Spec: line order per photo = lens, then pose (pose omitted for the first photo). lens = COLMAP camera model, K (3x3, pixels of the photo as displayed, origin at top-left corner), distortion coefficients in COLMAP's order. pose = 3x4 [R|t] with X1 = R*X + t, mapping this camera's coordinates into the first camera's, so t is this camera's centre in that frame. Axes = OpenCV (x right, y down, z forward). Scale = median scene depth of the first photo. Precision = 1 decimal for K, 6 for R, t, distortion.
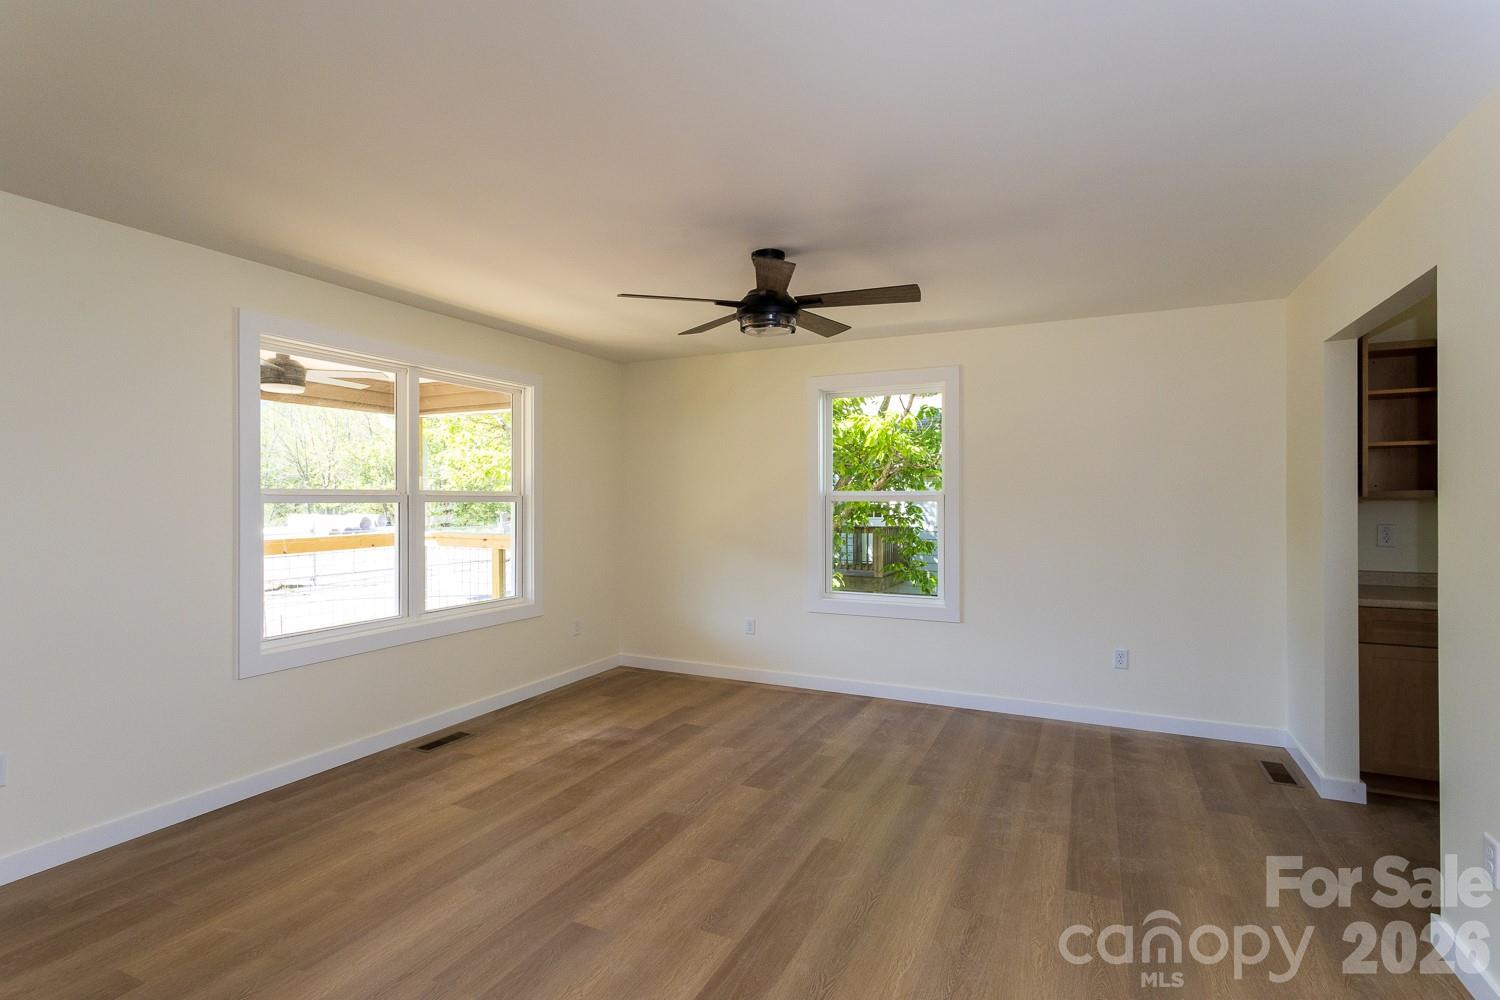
lens RADIAL K [[723.1, 0, 750.0], [0, 723.1, 500.0], [0, 0, 1]] dist [0.000917, 0.000777]
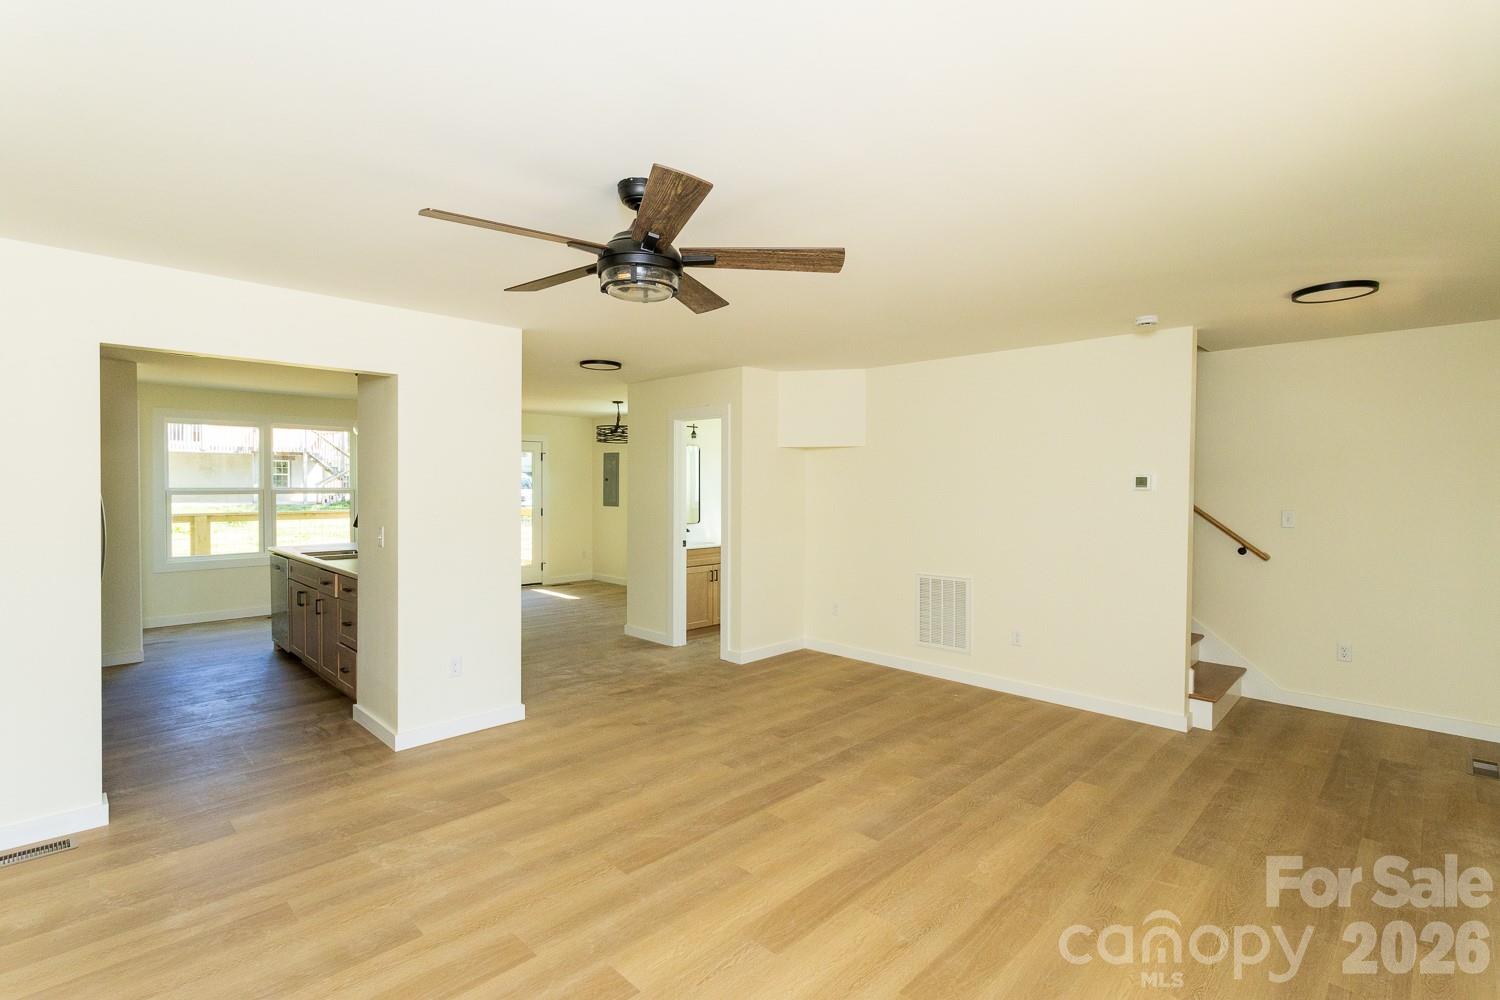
lens RADIAL K [[723.1, 0, 750.0], [0, 723.1, 500.0], [0, 0, 1]] dist [0.000917, 0.000777]
pose [[-0.948603, -0.009745, 0.316318, -0.262047], [-0.002905, 0.999752, 0.022089, -0.032591], [-0.316454, 0.020034, -0.948396, 1.391261]]
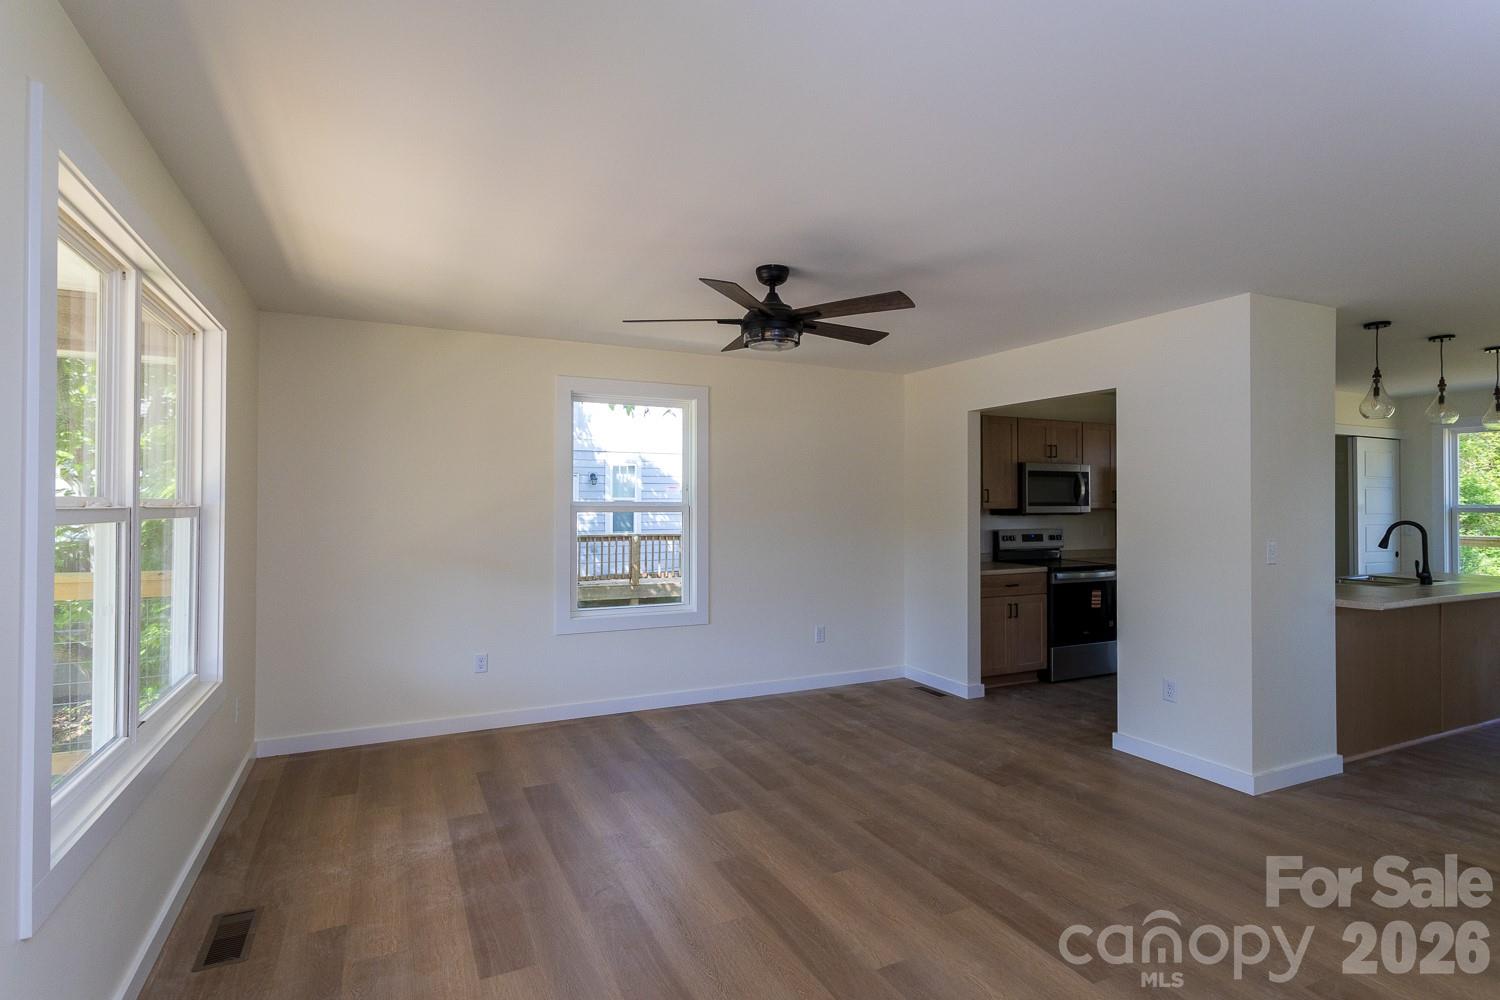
lens RADIAL K [[723.1, 0, 750.0], [0, 723.1, 500.0], [0, 0, 1]] dist [0.000917, 0.000777]
pose [[0.615416, 0.009604, 0.788144, -0.668602], [-0.003567, 0.999949, -0.009400, -0.013625], [-0.788194, 0.002973, 0.615420, 0.332522]]
